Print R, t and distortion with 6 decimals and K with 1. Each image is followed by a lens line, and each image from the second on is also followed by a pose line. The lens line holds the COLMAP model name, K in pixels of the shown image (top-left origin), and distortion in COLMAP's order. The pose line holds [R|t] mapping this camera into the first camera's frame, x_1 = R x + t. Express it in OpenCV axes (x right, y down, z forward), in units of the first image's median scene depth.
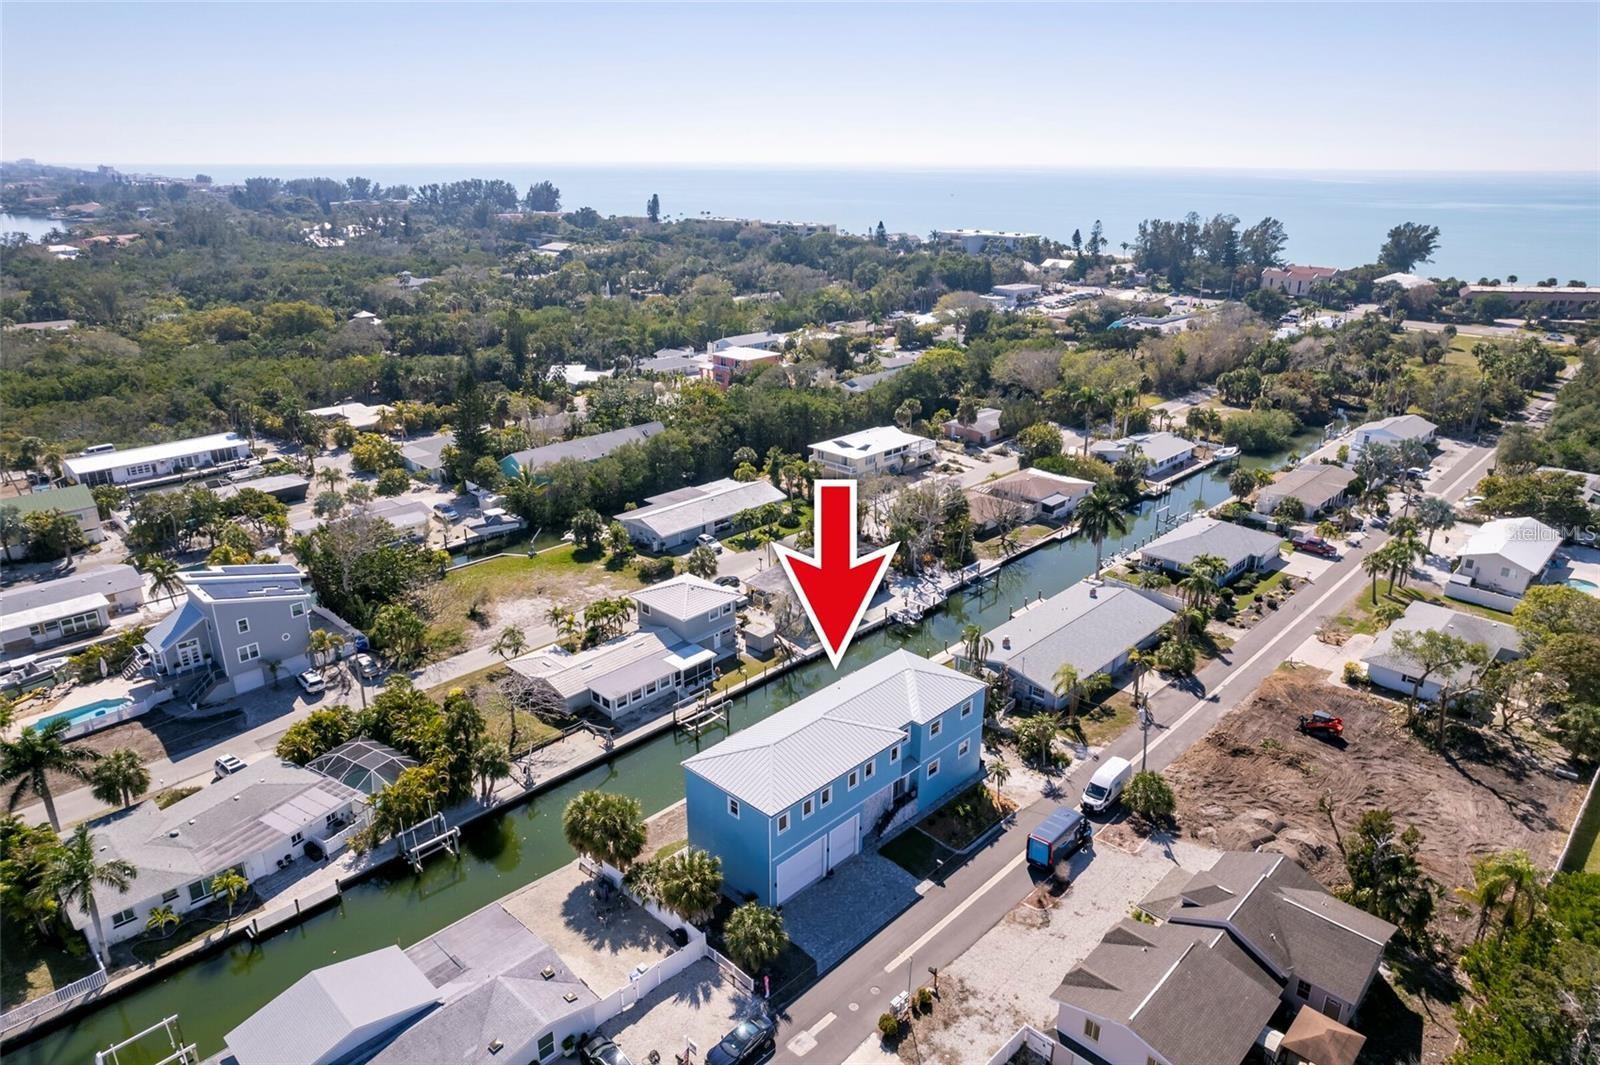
lens RADIAL K [[1020.8, 0, 803.2], [0, 1020.8, 536.5], [0, 0, 1]] dist [-0.068946, 0.059442]
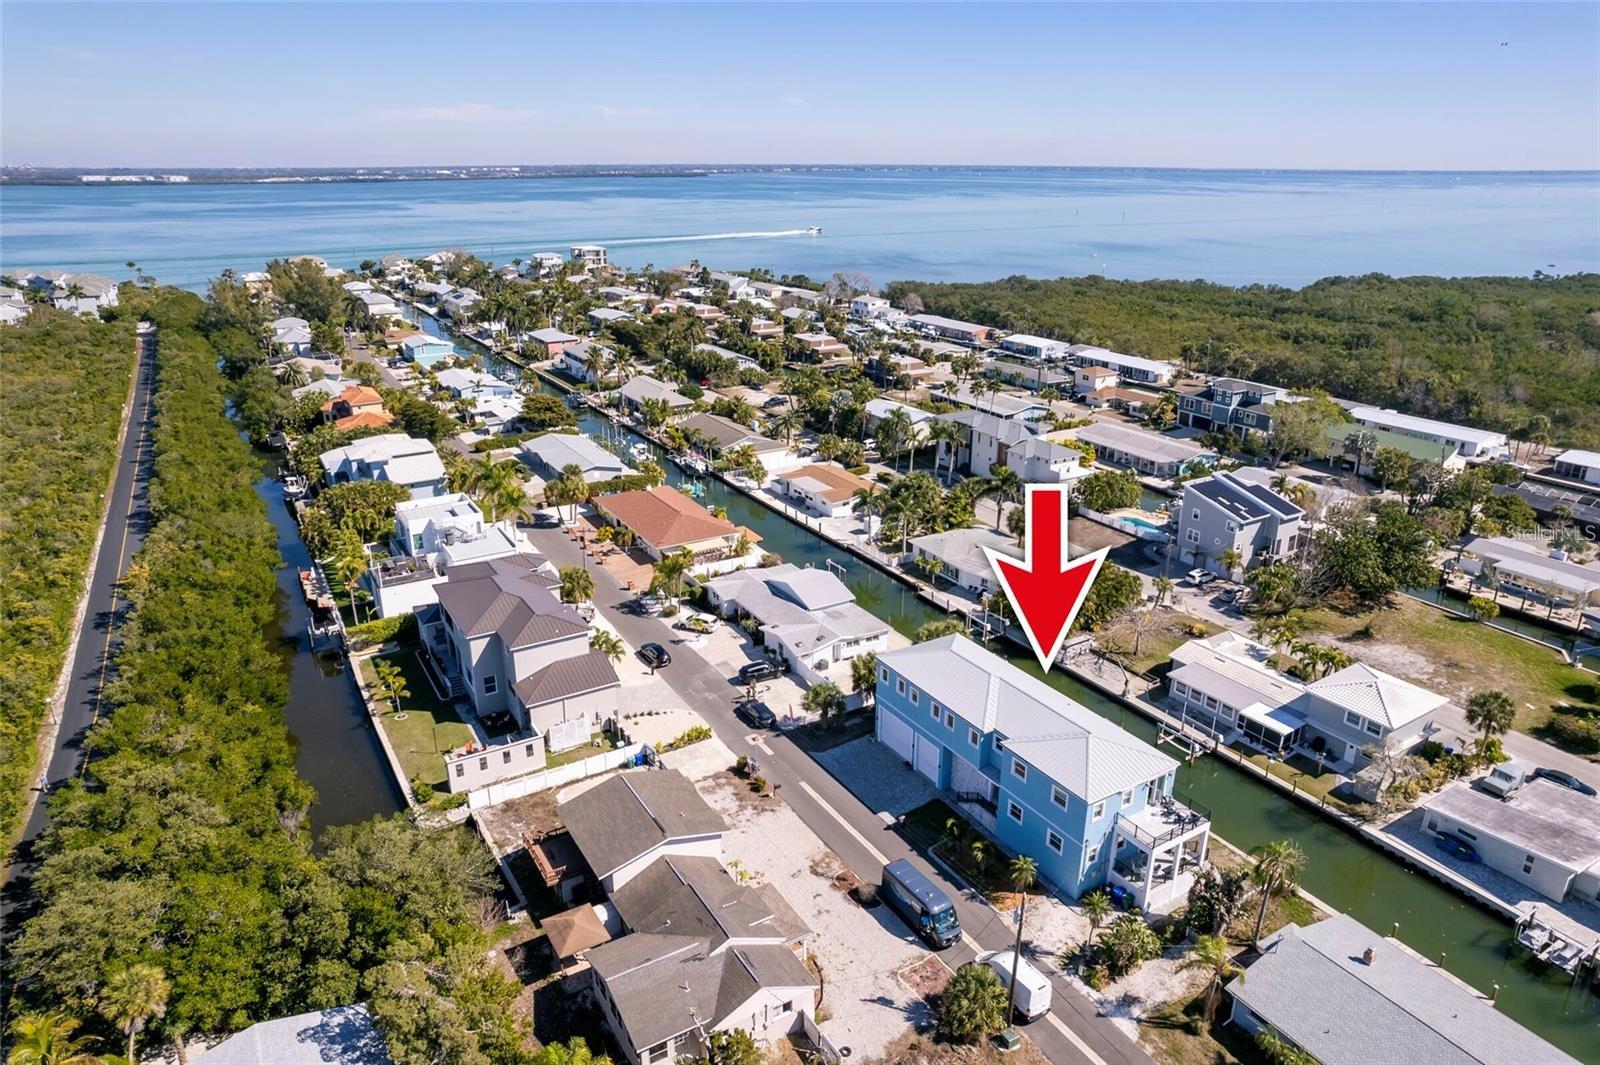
lens RADIAL K [[1020.8, 0, 803.2], [0, 1020.8, 536.5], [0, 0, 1]] dist [-0.068946, 0.059442]
pose [[-0.250677, 0.336876, -0.907566, 0.766906], [-0.345156, 0.844785, 0.408907, -0.245191], [0.904449, 0.415755, -0.095494, 0.656347]]
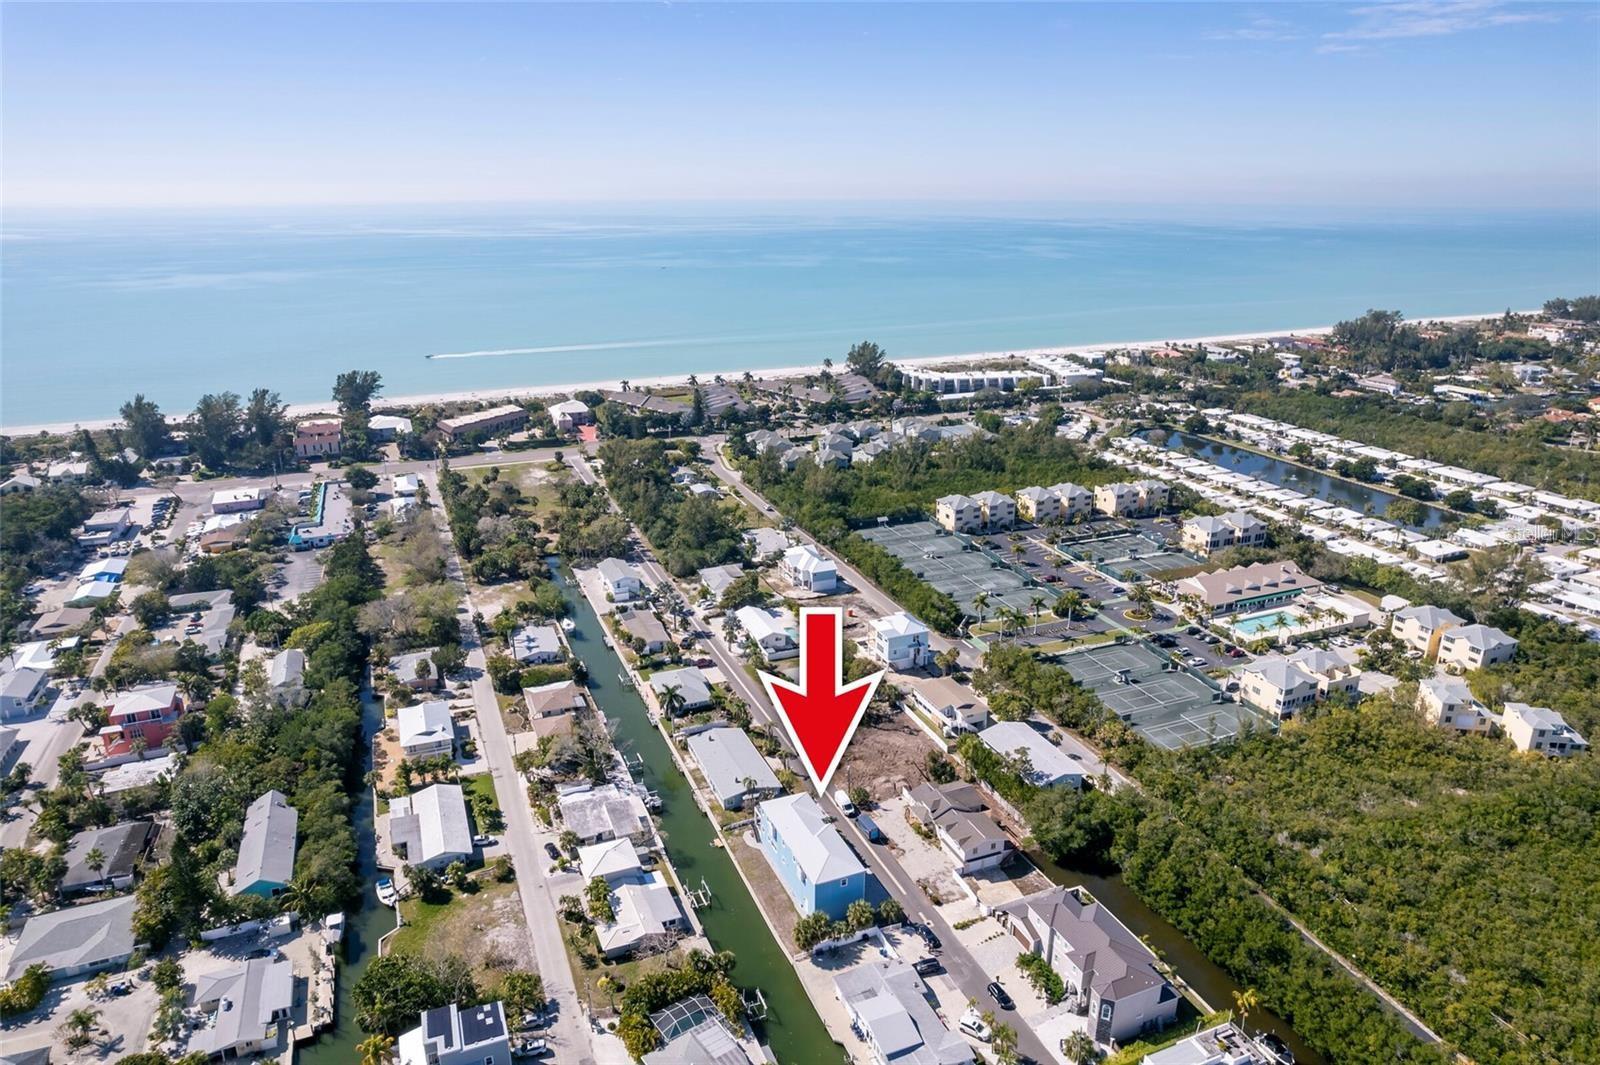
lens RADIAL K [[1020.8, 0, 803.2], [0, 1020.8, 536.5], [0, 0, 1]] dist [-0.068946, 0.059442]
pose [[0.394763, -0.296590, 0.869596, -1.346192], [0.319582, 0.931690, 0.172690, -0.645705], [-0.861411, 0.209735, 0.462582, -0.116744]]
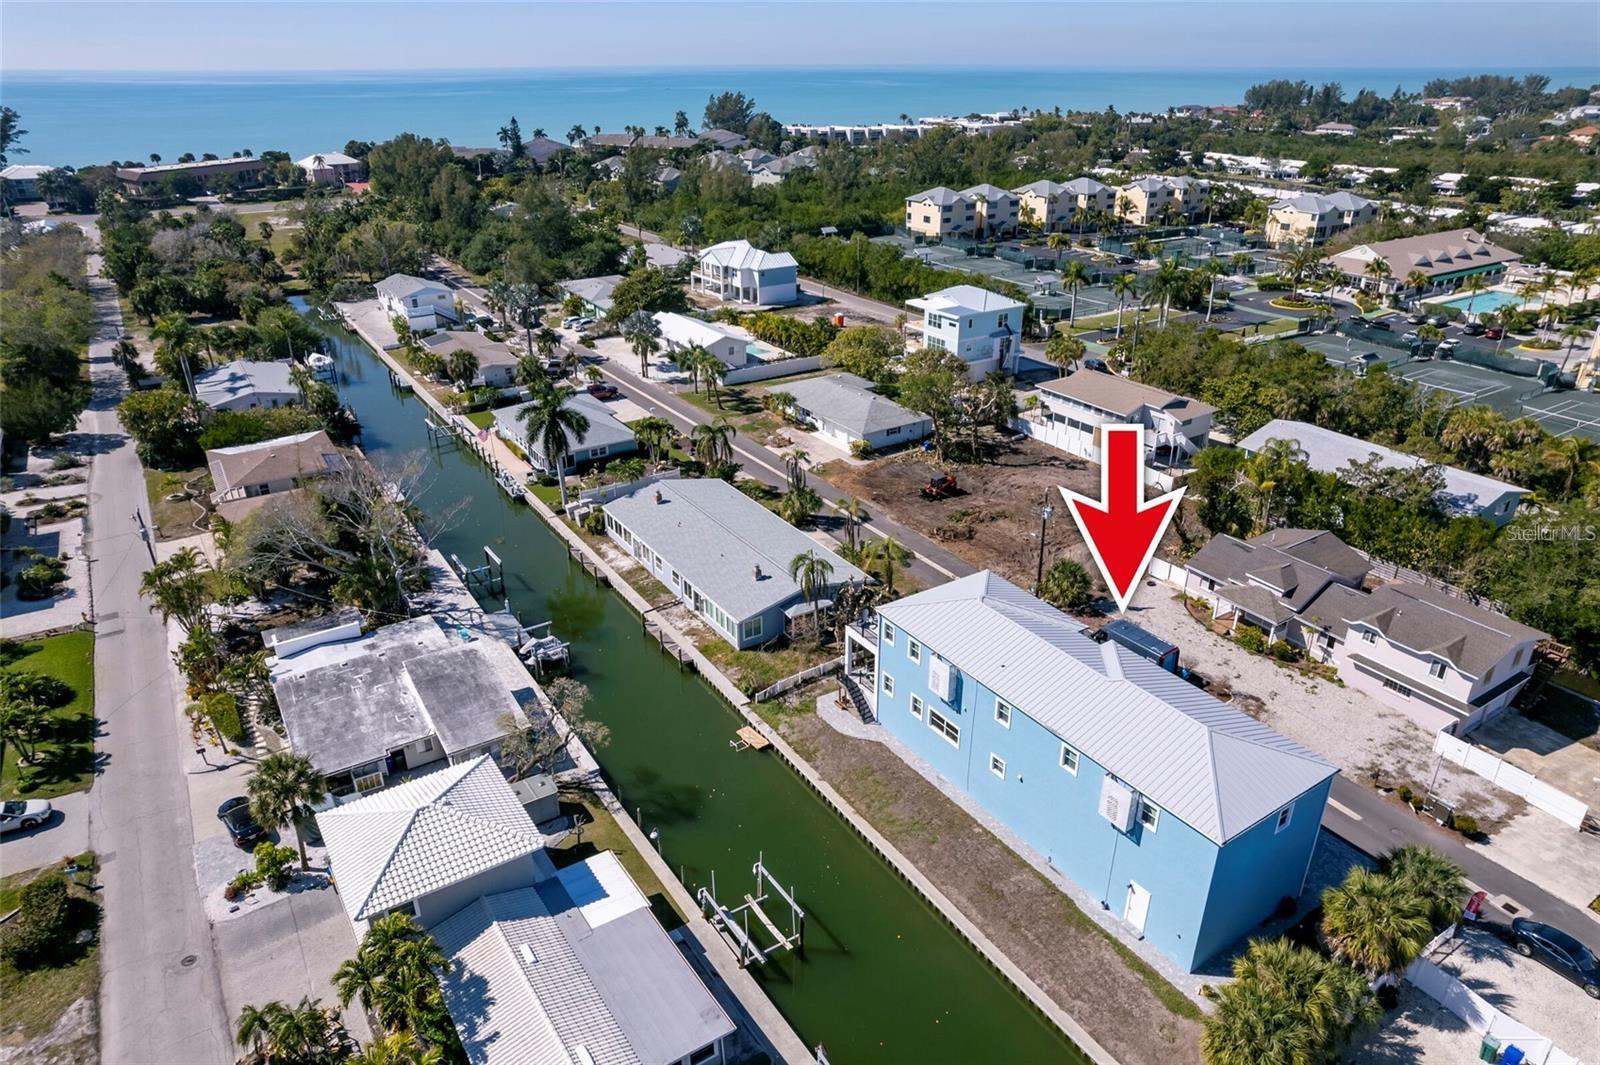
lens RADIAL K [[1020.8, 0, 803.2], [0, 1020.8, 536.5], [0, 0, 1]] dist [-0.068946, 0.059442]
pose [[0.220462, -0.419442, 0.880605, -0.461625], [0.344283, 0.878172, 0.332090, -0.164860], [-0.912615, 0.229964, 0.338010, 0.724280]]
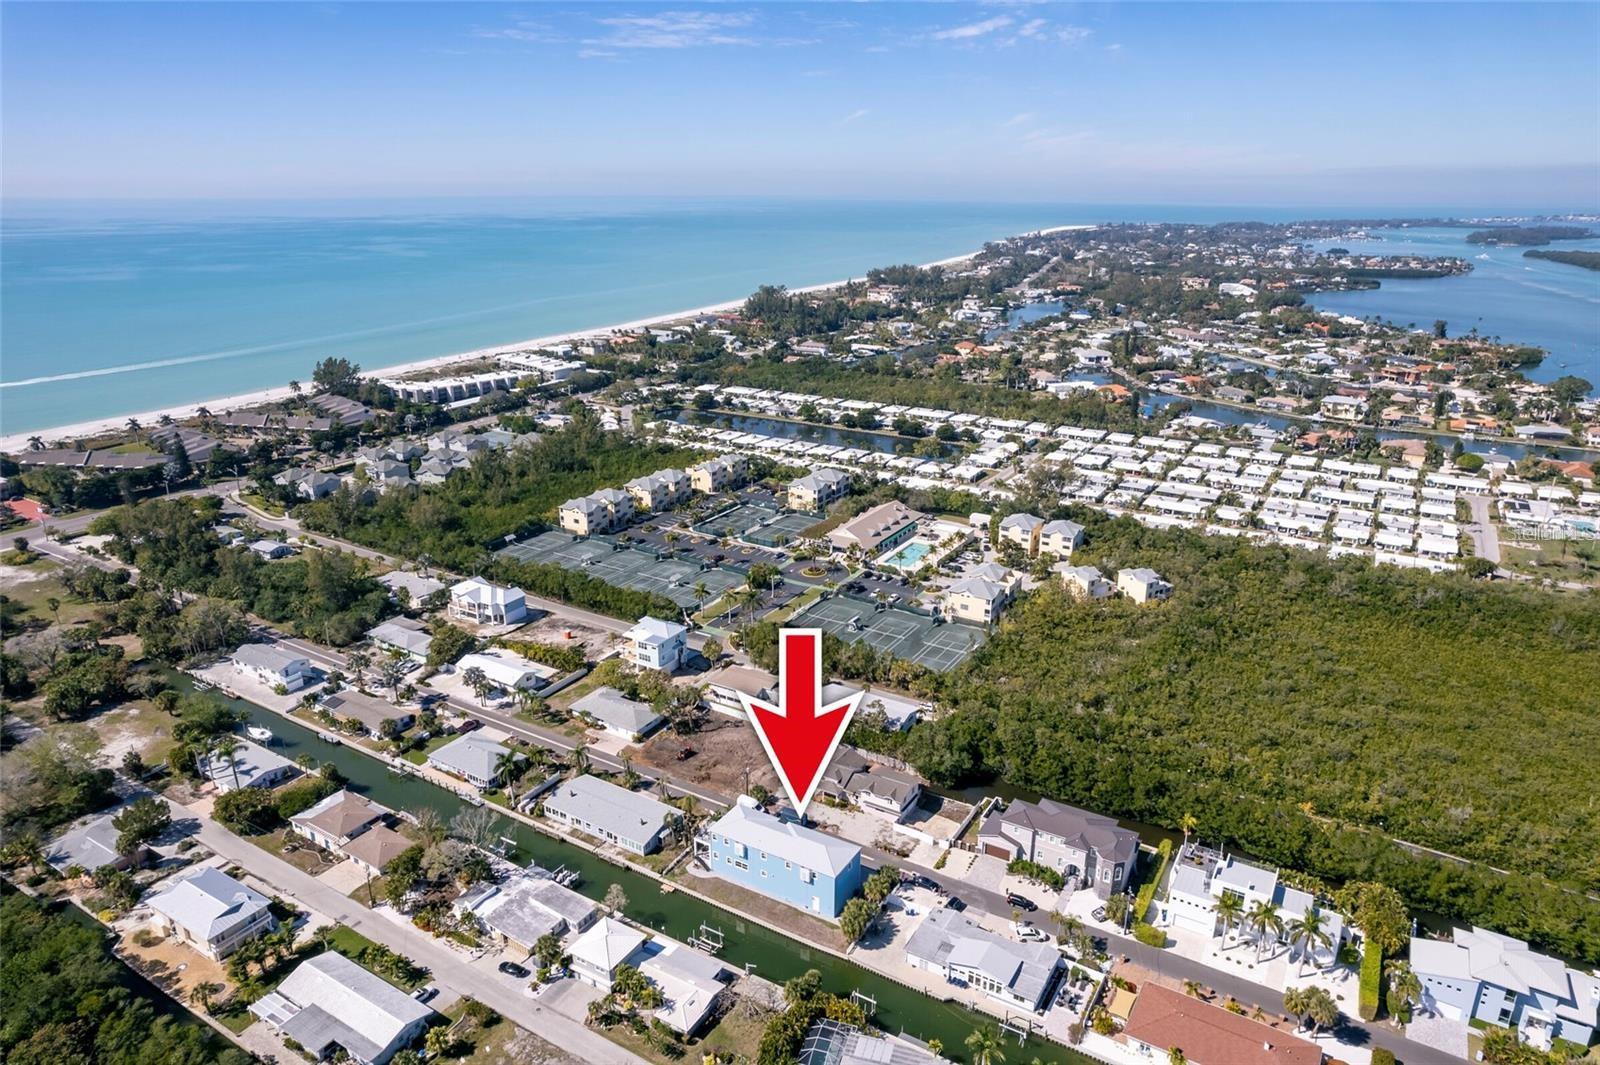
lens RADIAL K [[1020.8, 0, 803.2], [0, 1020.8, 536.5], [0, 0, 1]] dist [-0.068946, 0.059442]
pose [[-0.228337, -0.318712, 0.919938, -1.409858], [0.336806, 0.860698, 0.381787, -0.955494], [-0.913468, 0.397017, -0.089185, 0.711469]]
